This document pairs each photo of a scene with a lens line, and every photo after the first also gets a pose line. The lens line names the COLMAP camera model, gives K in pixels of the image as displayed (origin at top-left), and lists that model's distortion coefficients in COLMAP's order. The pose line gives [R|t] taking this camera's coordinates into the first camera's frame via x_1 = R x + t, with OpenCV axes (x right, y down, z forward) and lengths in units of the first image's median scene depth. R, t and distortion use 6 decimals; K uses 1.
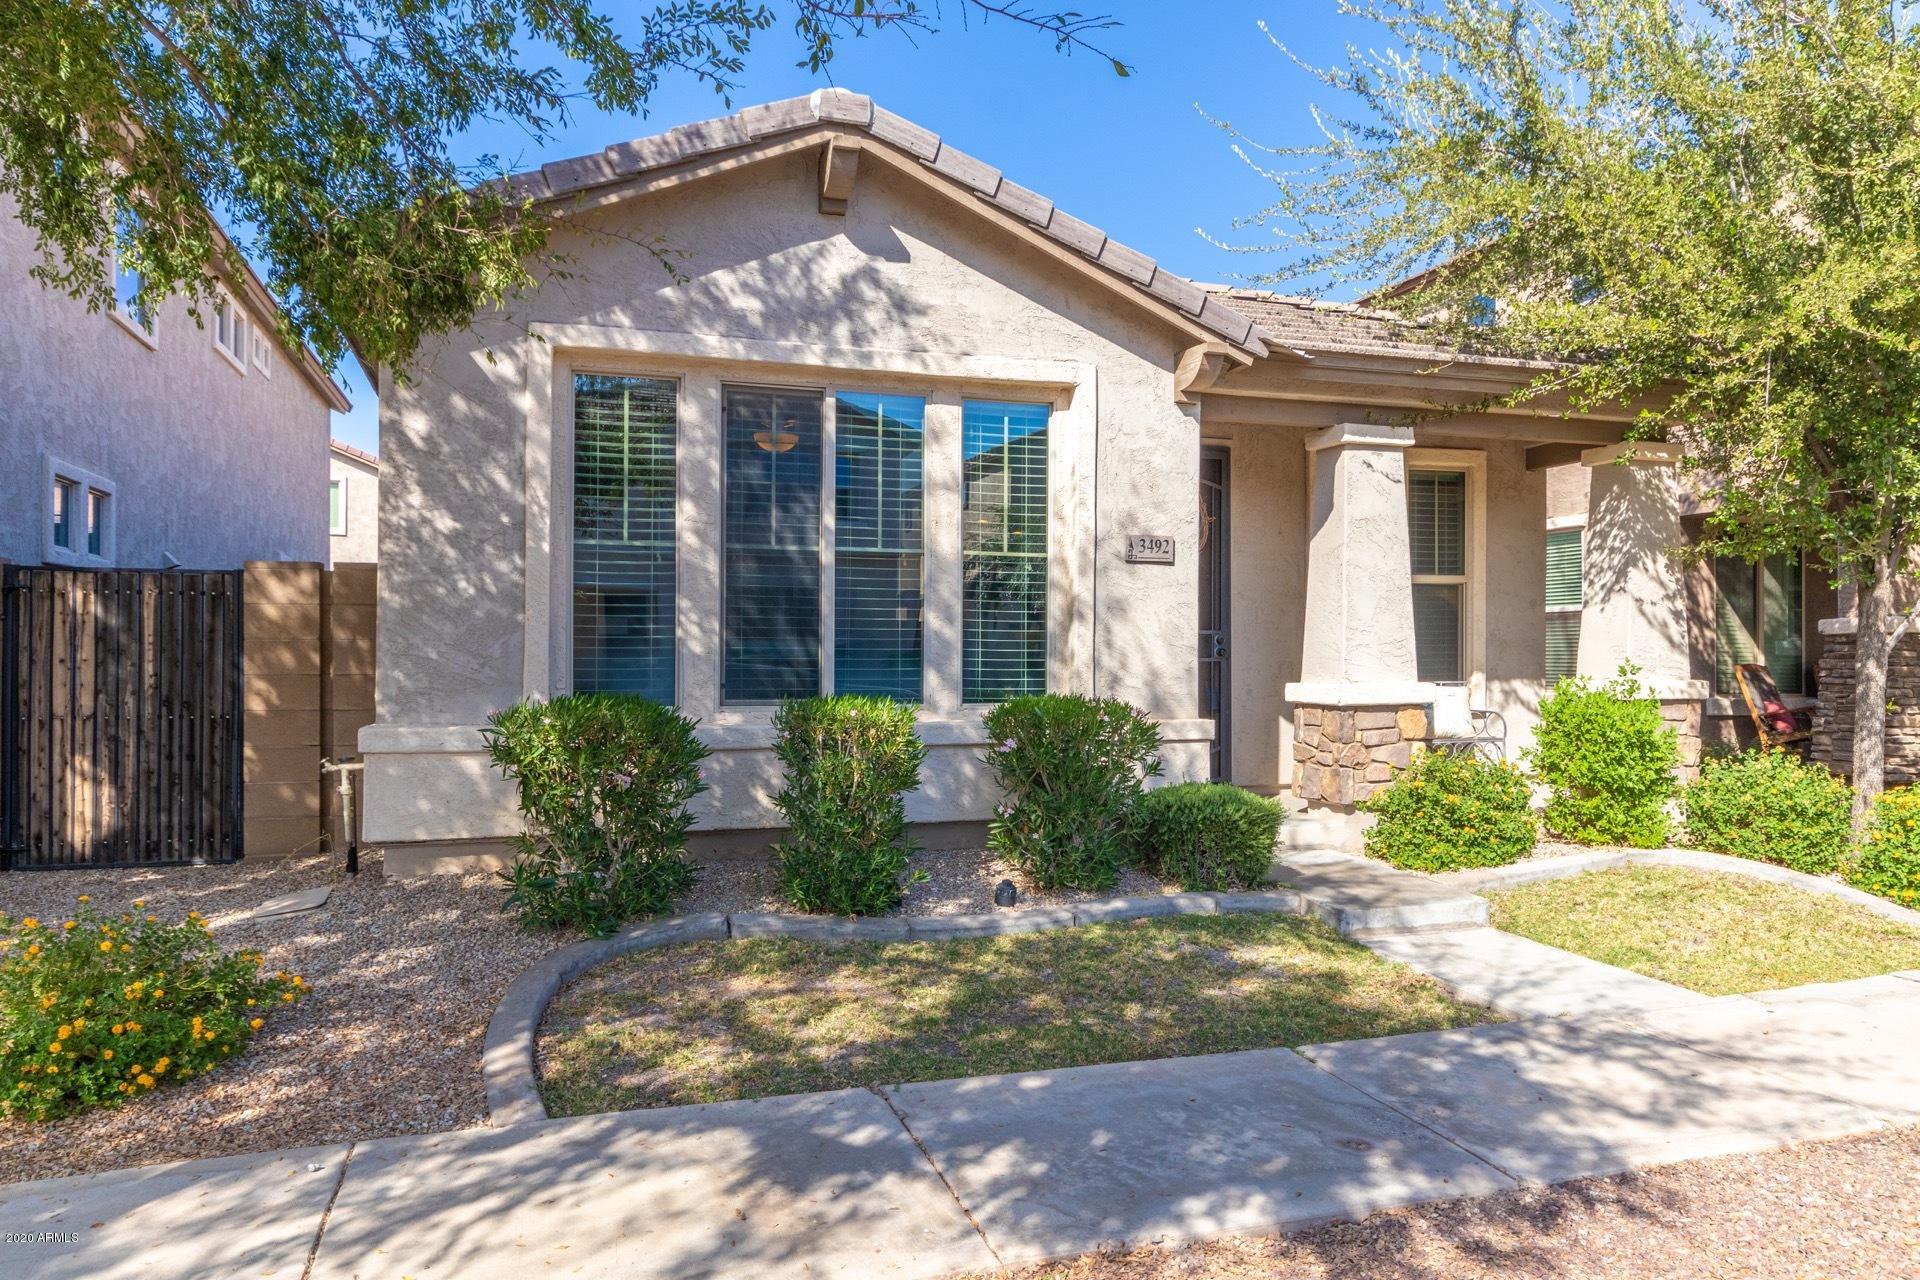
lens RADIAL K [[1240.4, 0, 961.5], [0, 1240.4, 637.6], [0, 0, 1]] dist [0.002989, -0.002225]
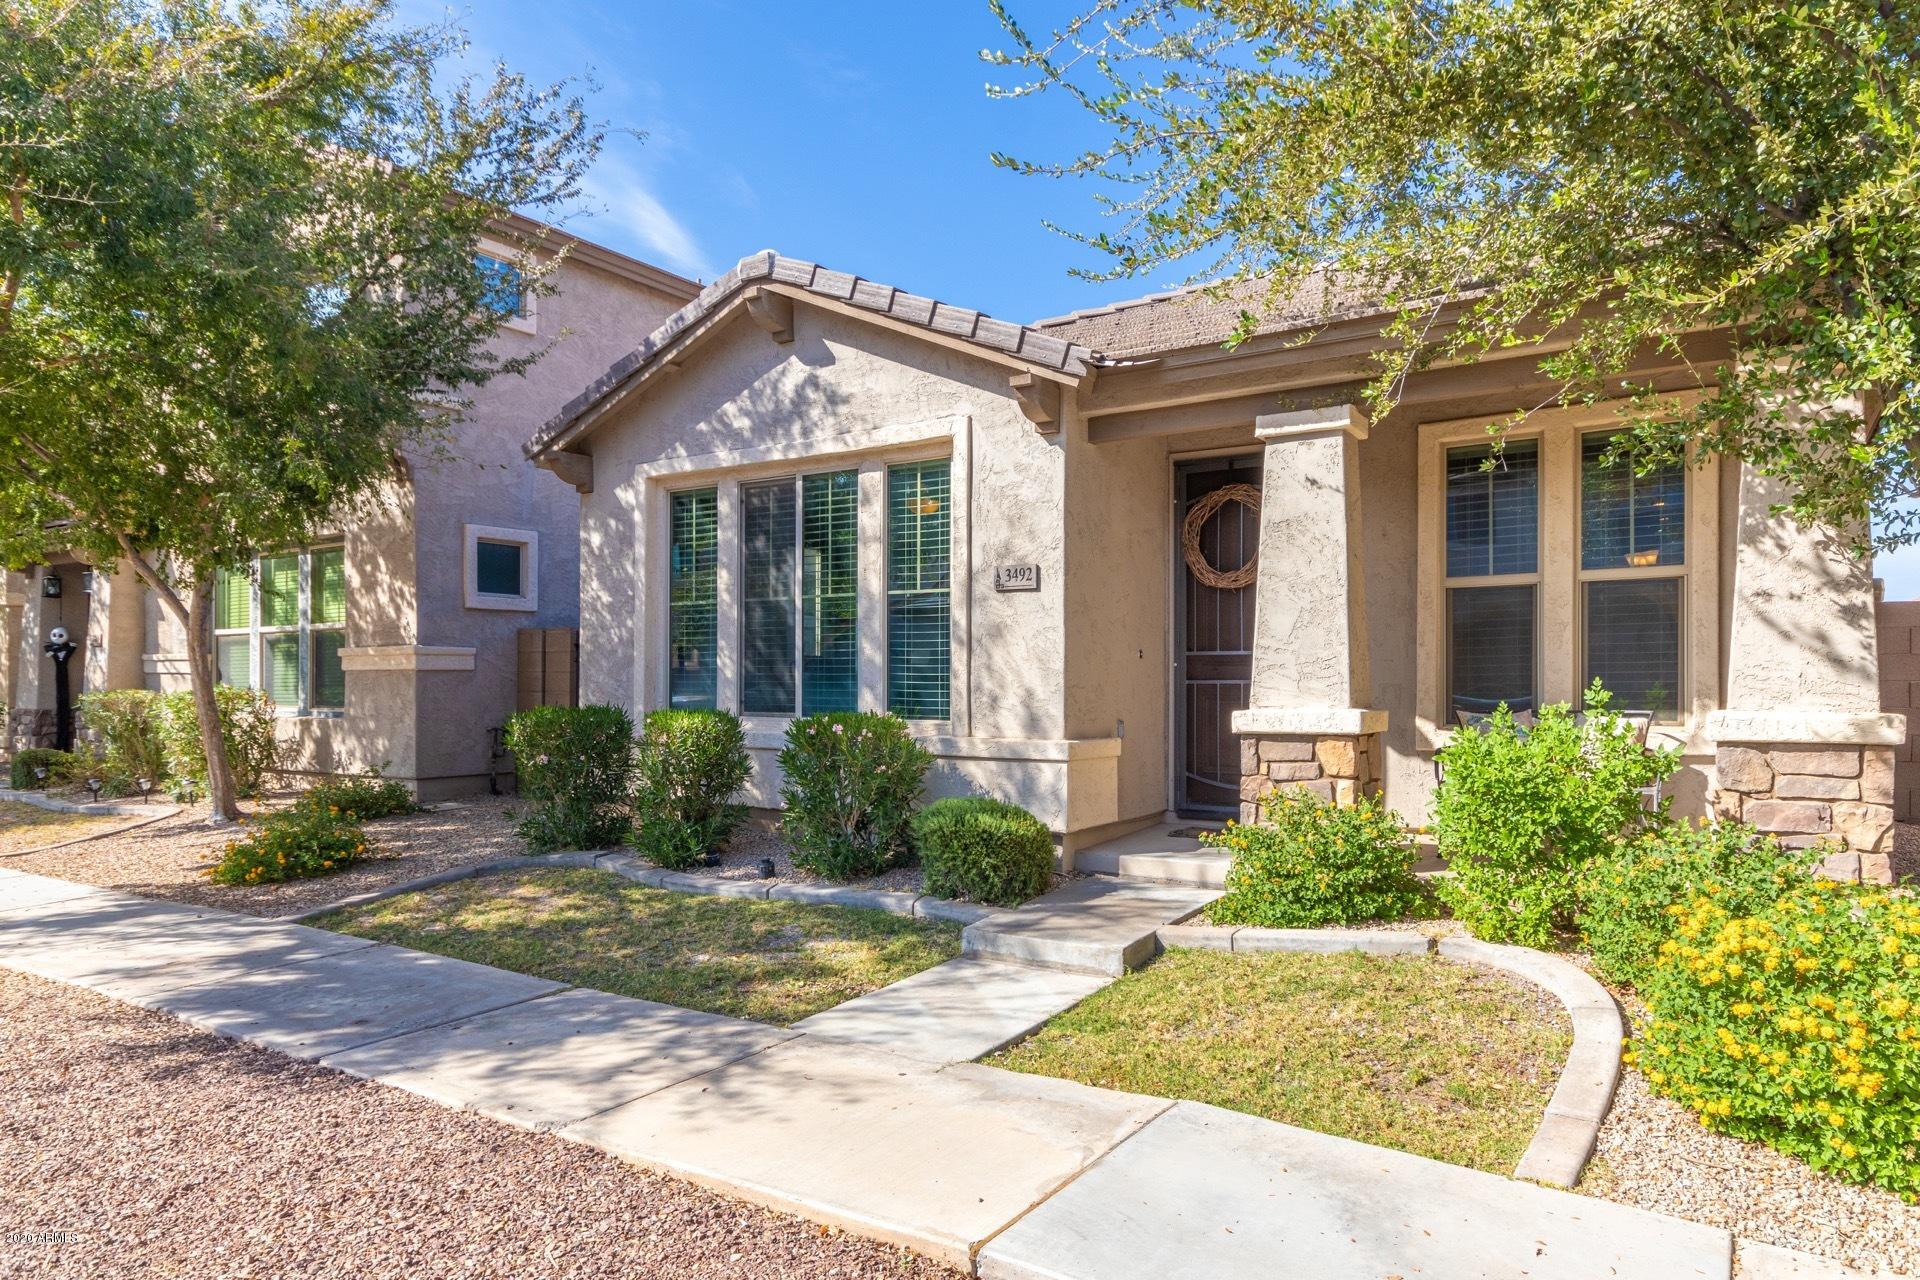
lens RADIAL K [[1155.0, 0, 963.7], [0, 1155.0, 659.3], [0, 0, 1]] dist [0.003574, 0.000420]
pose [[0.646511, -0.016448, -0.762727, 0.944346], [0.014034, 0.999855, -0.009666, 0.007798], [0.762776, -0.004455, 0.646648, 0.354843]]
